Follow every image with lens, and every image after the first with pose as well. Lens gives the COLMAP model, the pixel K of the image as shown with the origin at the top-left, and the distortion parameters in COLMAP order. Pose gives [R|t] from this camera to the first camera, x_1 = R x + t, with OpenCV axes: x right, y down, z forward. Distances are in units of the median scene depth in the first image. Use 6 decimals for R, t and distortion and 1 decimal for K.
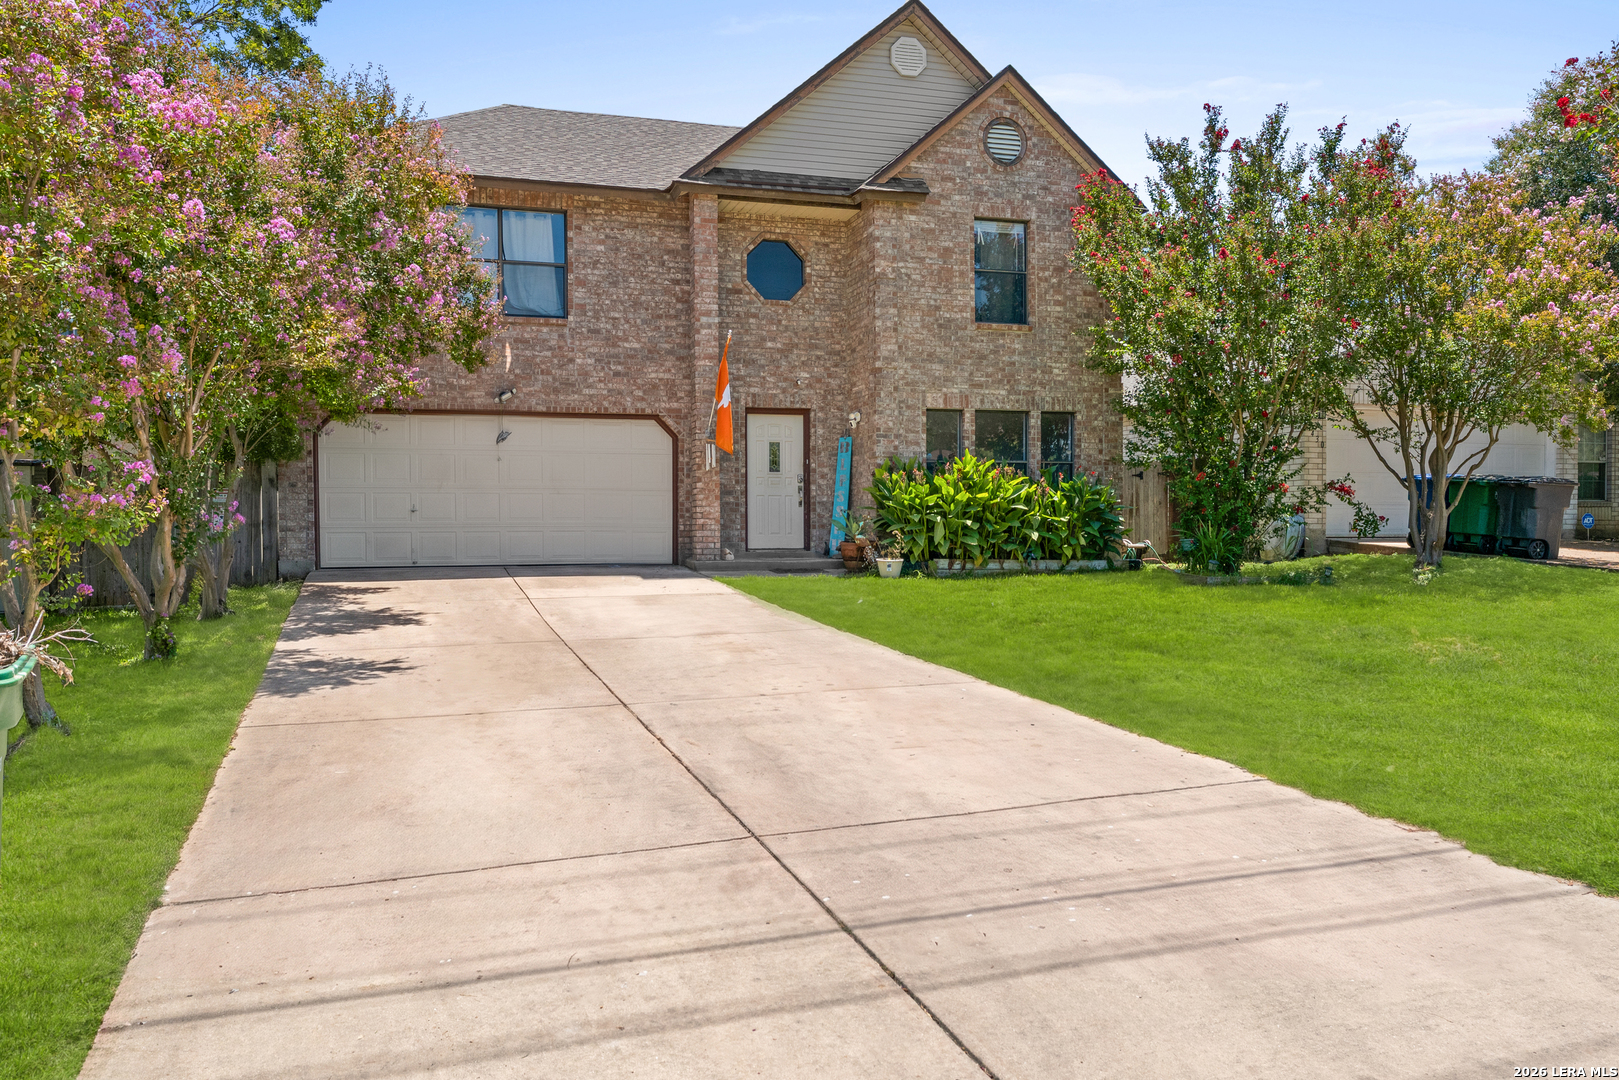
lens RADIAL K [[1207.2, 0, 809.5], [0, 1207.2, 540.0], [0, 0, 1]] dist [-0.000440, -0.000049]
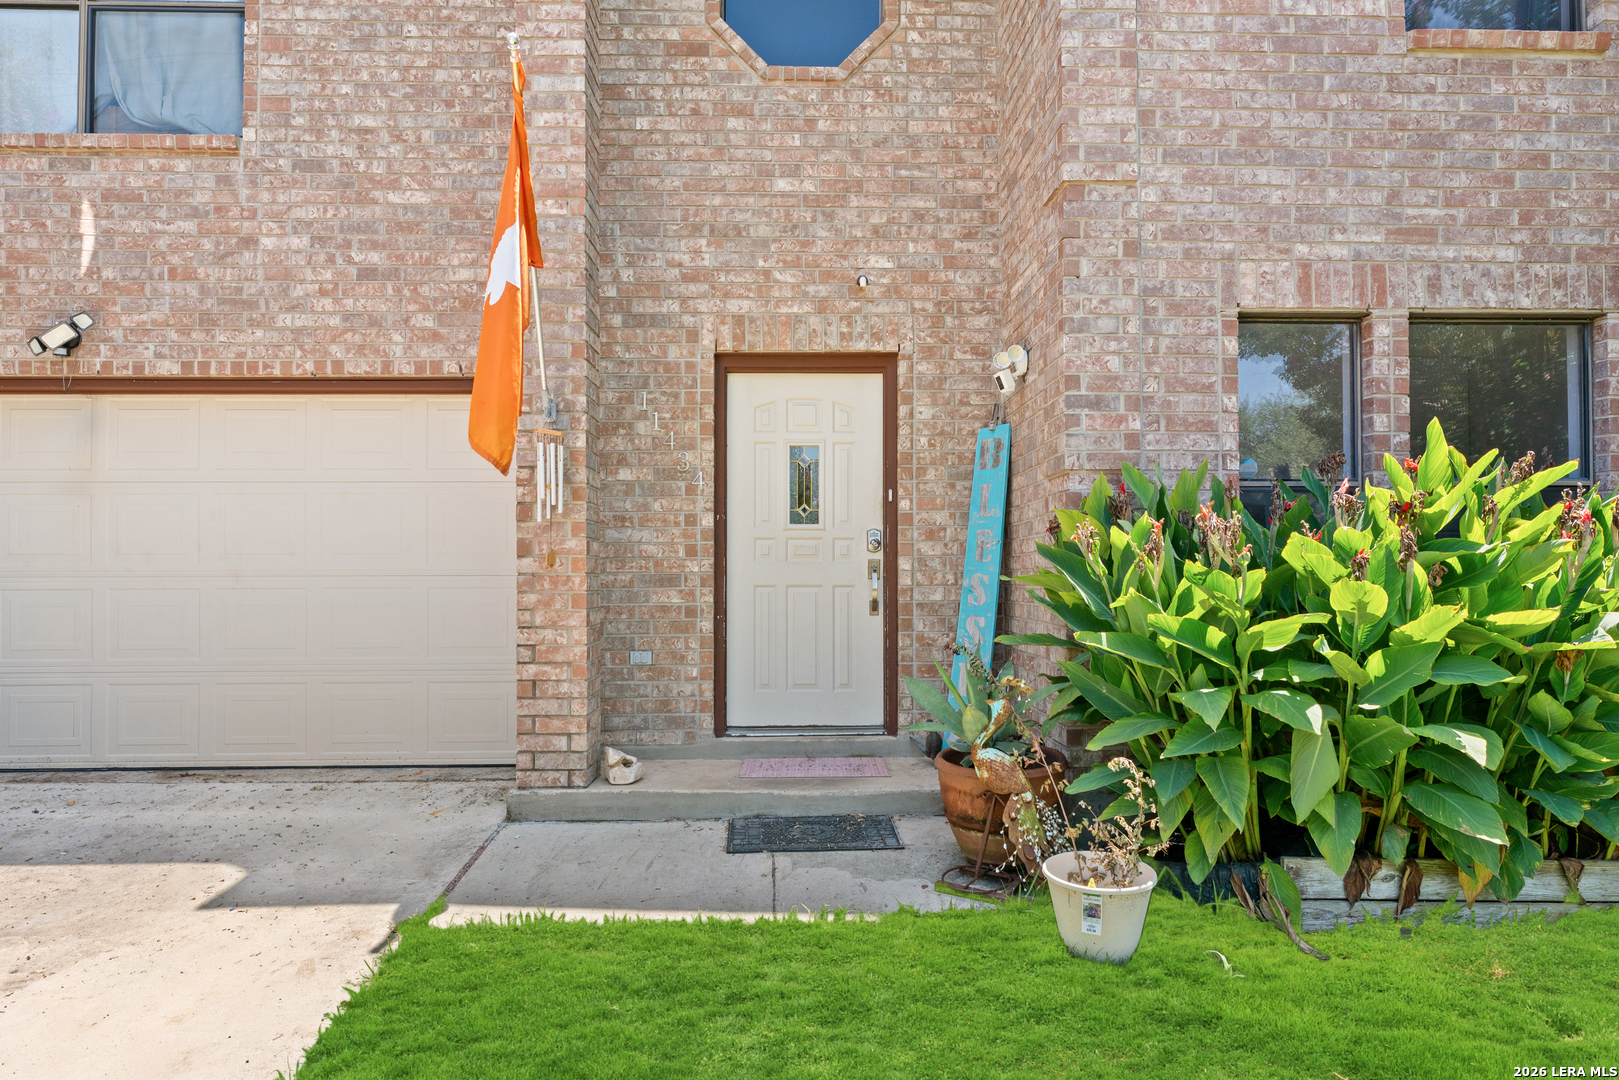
lens RADIAL K [[1001.7, 0, 807.8], [0, 1001.7, 547.9], [0, 0, 1]] dist [-0.000119, -0.000781]
pose [[0.961807, -0.004201, -0.273696, 0.061341], [-0.004104, 0.999549, -0.029764, -0.041259], [0.273697, 0.029751, 0.961356, 0.731163]]
